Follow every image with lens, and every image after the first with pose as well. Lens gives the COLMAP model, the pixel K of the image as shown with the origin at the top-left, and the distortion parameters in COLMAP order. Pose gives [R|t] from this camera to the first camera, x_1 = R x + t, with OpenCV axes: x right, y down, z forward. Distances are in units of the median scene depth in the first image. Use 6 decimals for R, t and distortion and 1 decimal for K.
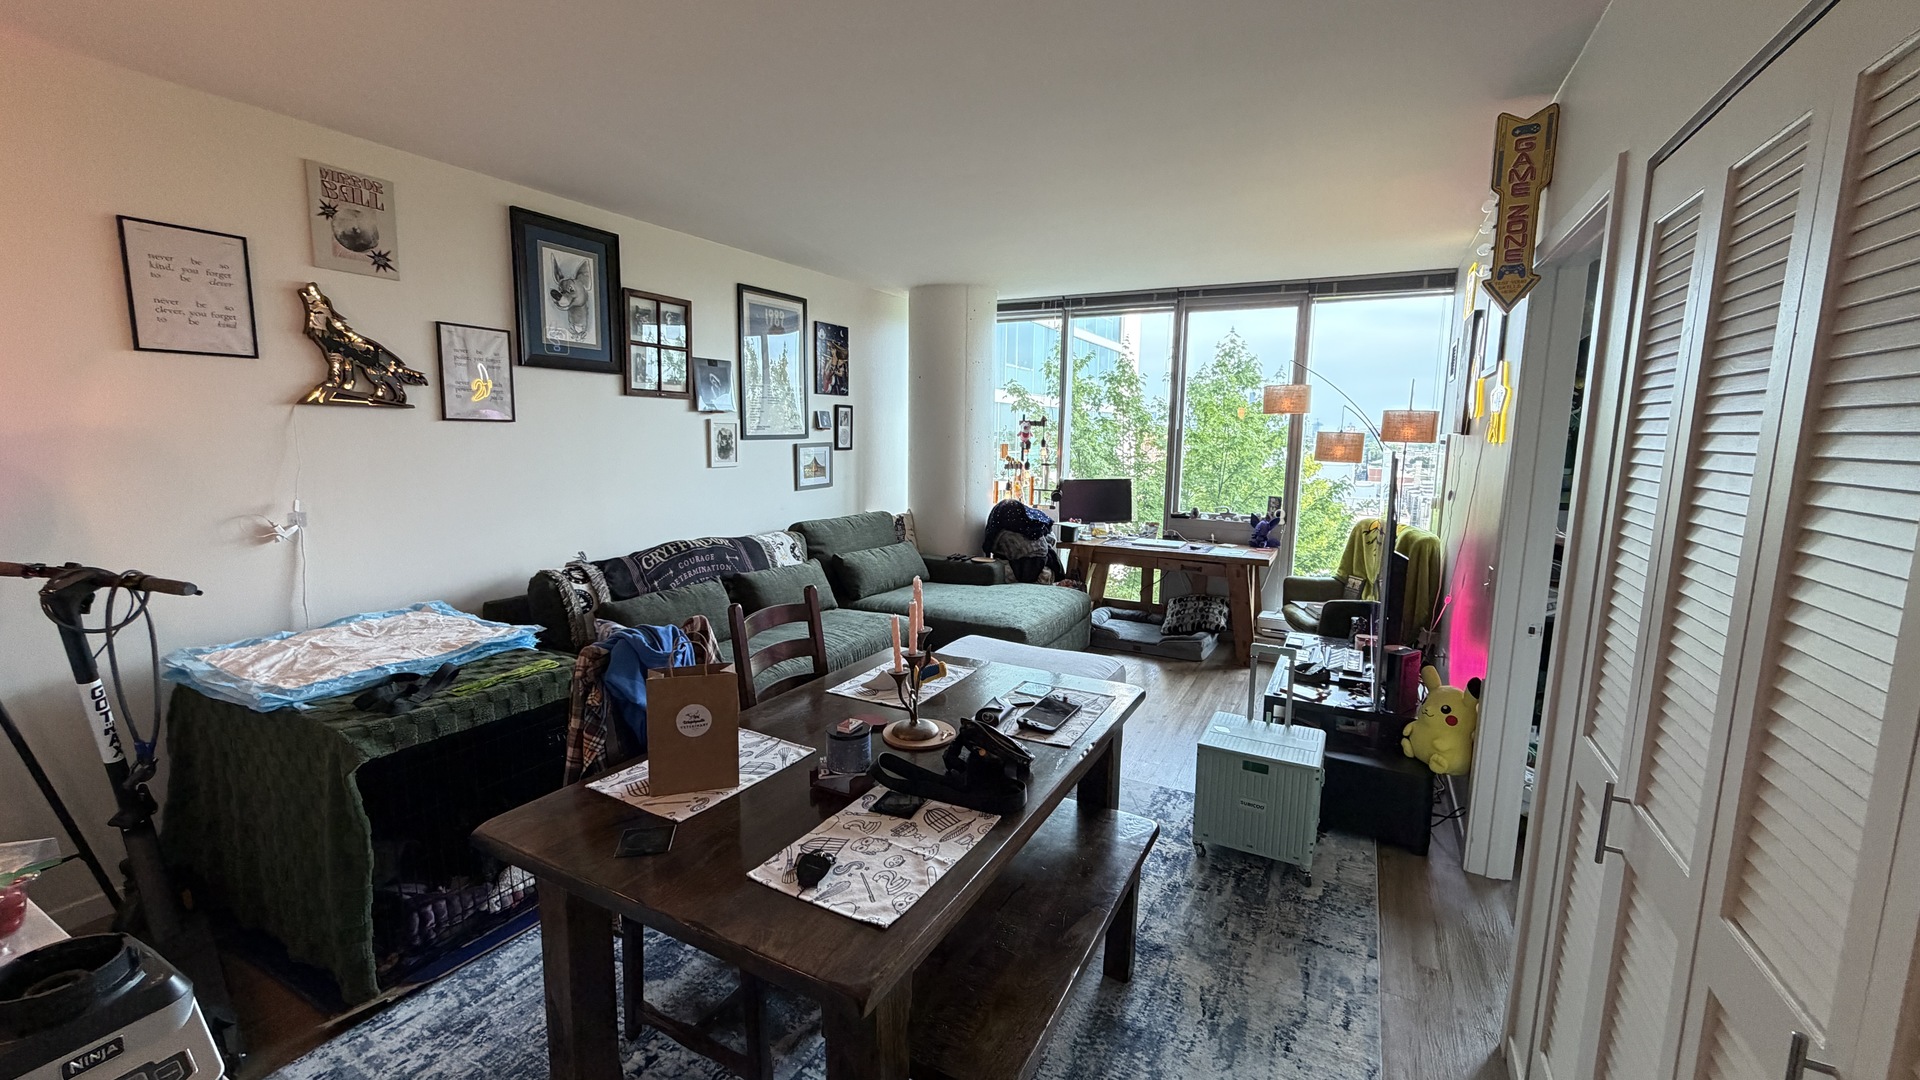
lens RADIAL K [[763.2, 0, 959.1], [0, 763.2, 535.8], [0, 0, 1]] dist [0.000034, -0.000211]
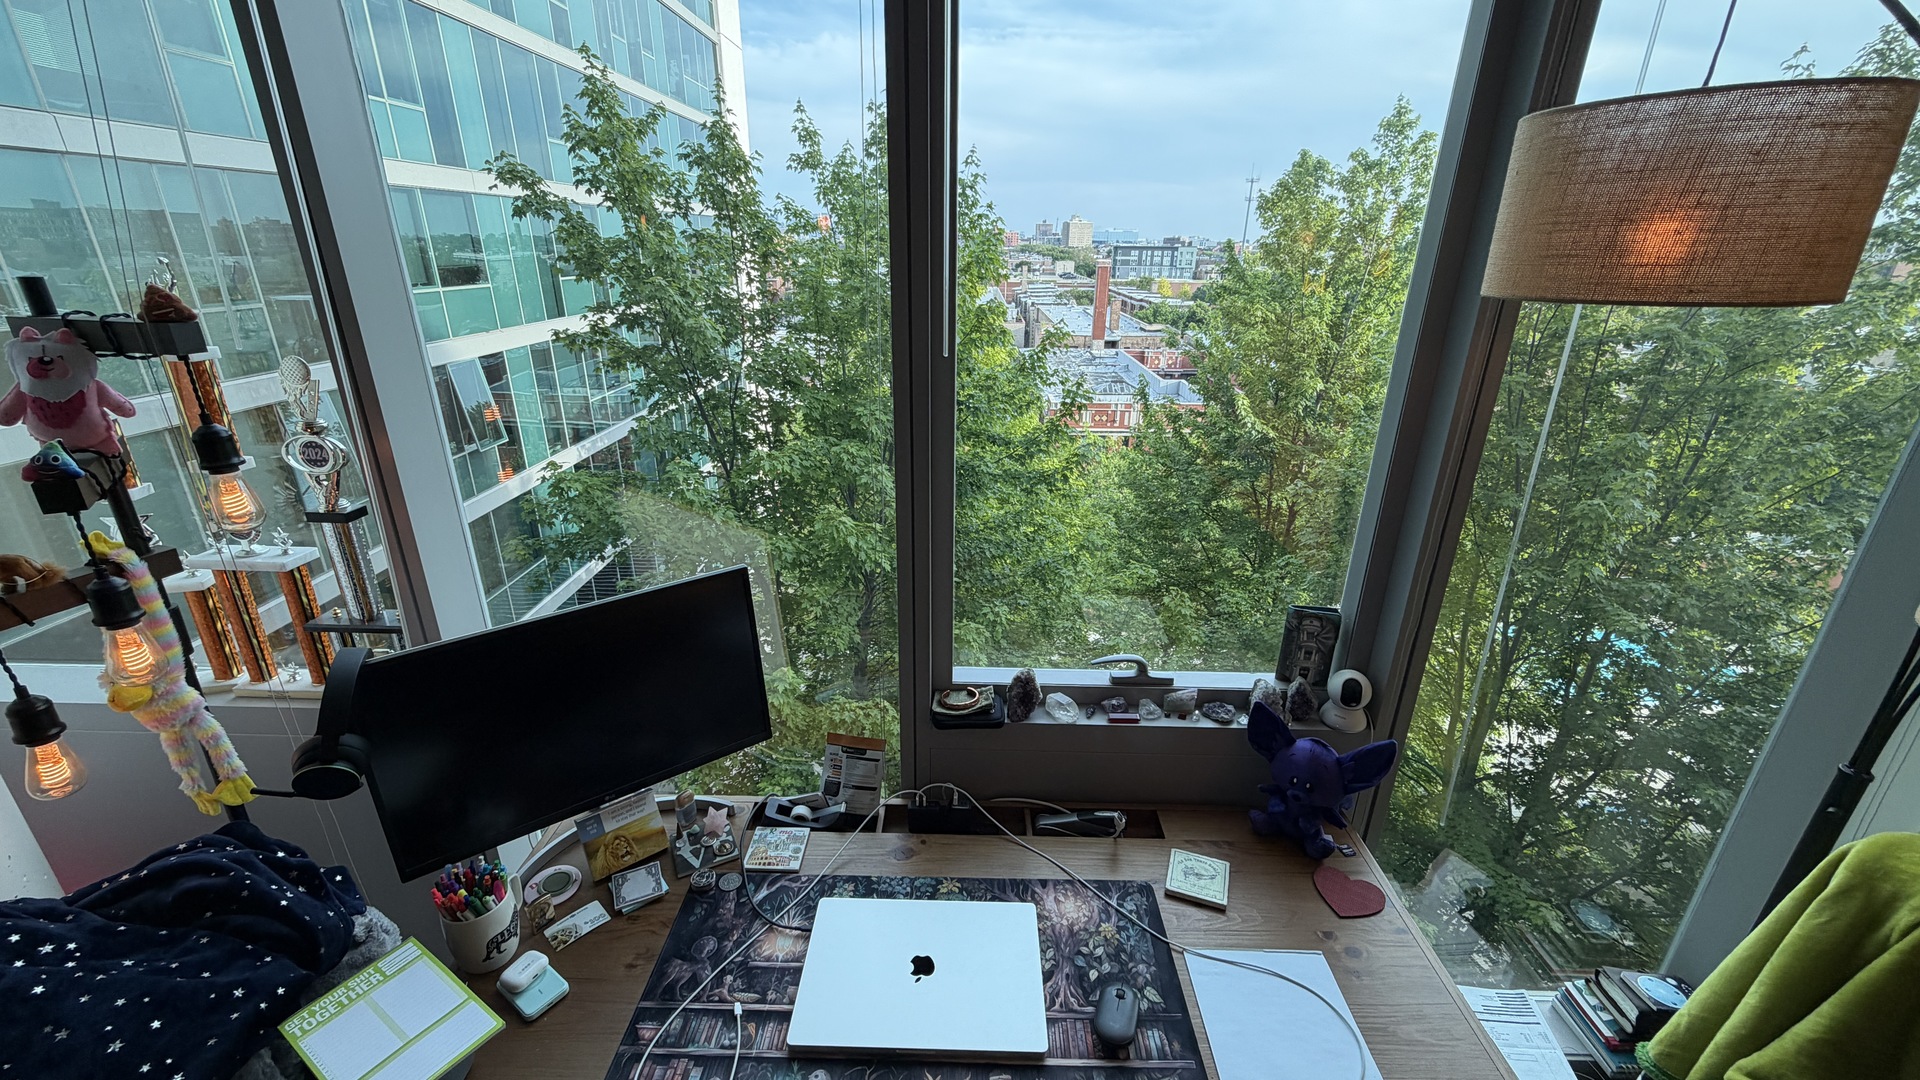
lens RADIAL K [[763.2, 0, 959.1], [0, 763.2, 535.8], [0, 0, 1]] dist [0.000034, -0.000211]
pose [[0.894056, -0.164713, 0.416573, 0.116194], [0.061657, 0.966342, 0.249763, -0.084271], [-0.443691, -0.197617, 0.874120, 0.475210]]
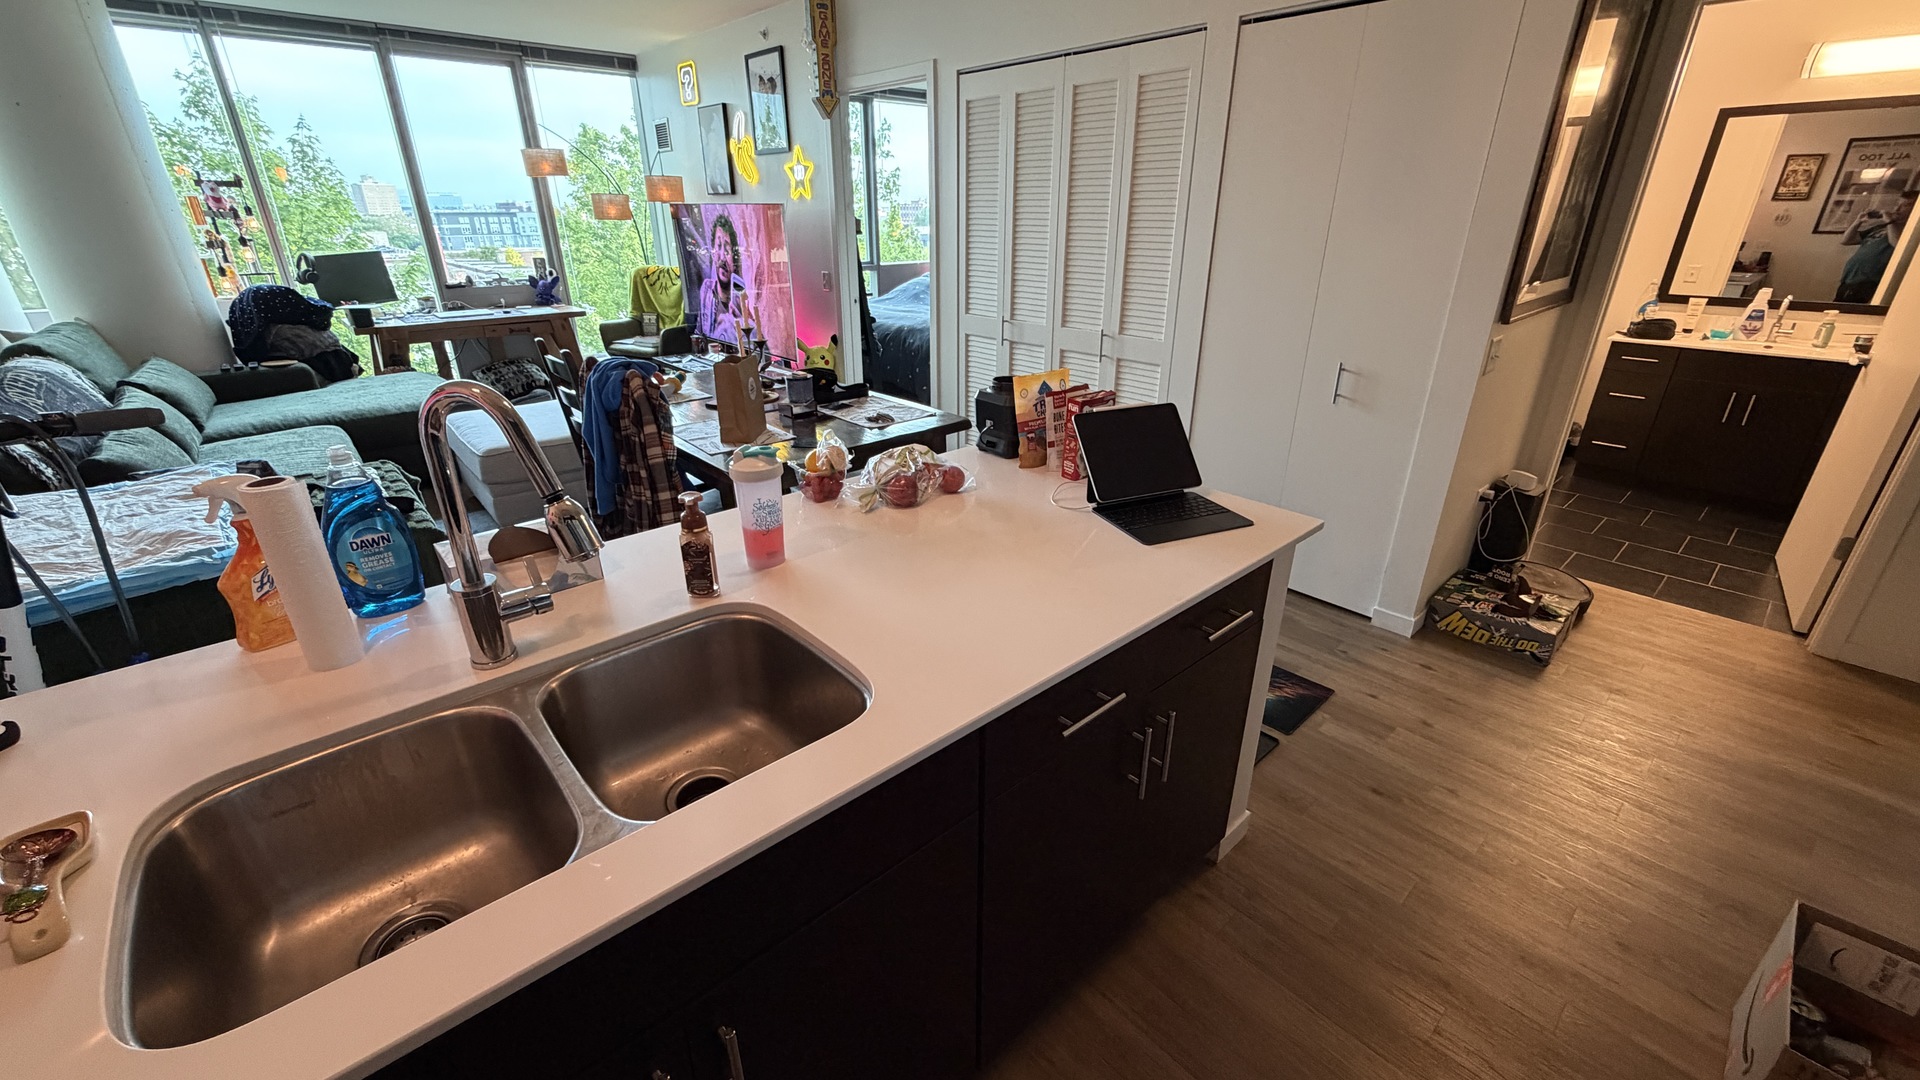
lens RADIAL K [[763.2, 0, 959.1], [0, 763.2, 535.8], [0, 0, 1]] dist [0.000034, -0.000211]
pose [[0.345958, -0.382521, 0.856732, -0.276817], [0.133572, 0.923897, 0.358572, 0.003588], [-0.928693, -0.009615, 0.370724, 0.006922]]
